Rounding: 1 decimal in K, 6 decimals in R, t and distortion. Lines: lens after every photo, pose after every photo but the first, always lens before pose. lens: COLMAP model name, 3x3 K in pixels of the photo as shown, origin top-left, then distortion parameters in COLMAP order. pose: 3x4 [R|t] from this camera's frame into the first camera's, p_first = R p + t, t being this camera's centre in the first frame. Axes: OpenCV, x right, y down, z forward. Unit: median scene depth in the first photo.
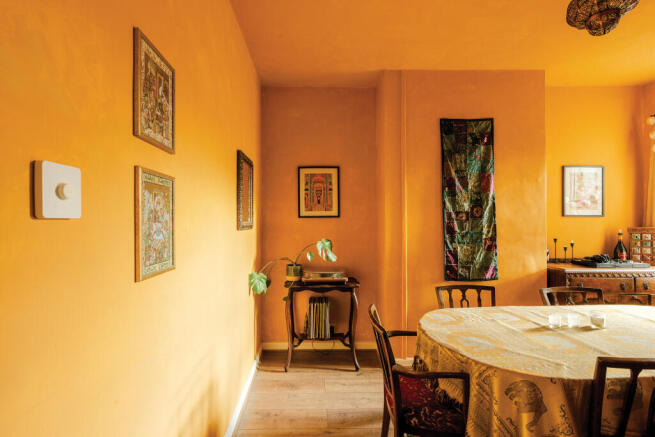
lens RADIAL K [[301.5, 0, 326.5], [0, 301.5, 210.9], [0, 0, 1]] dist [-0.003028, -0.000247]
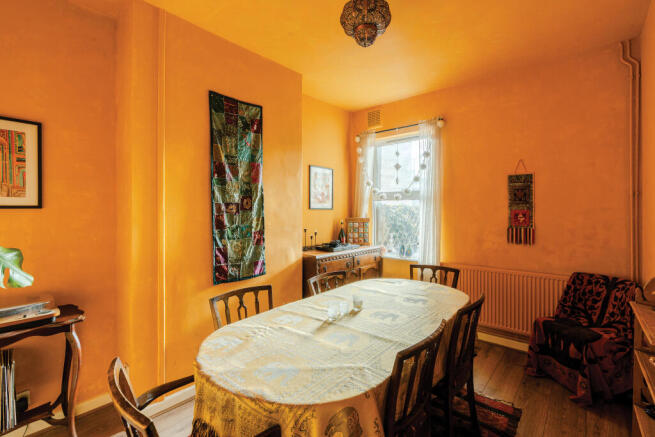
lens RADIAL K [[301.5, 0, 326.5], [0, 301.5, 210.9], [0, 0, 1]] dist [-0.003028, -0.000247]
pose [[0.700530, 0.003184, 0.713616, 0.014375], [-0.022062, 0.999609, 0.017197, 0.004410], [-0.713282, -0.027791, 0.700326, 0.189151]]
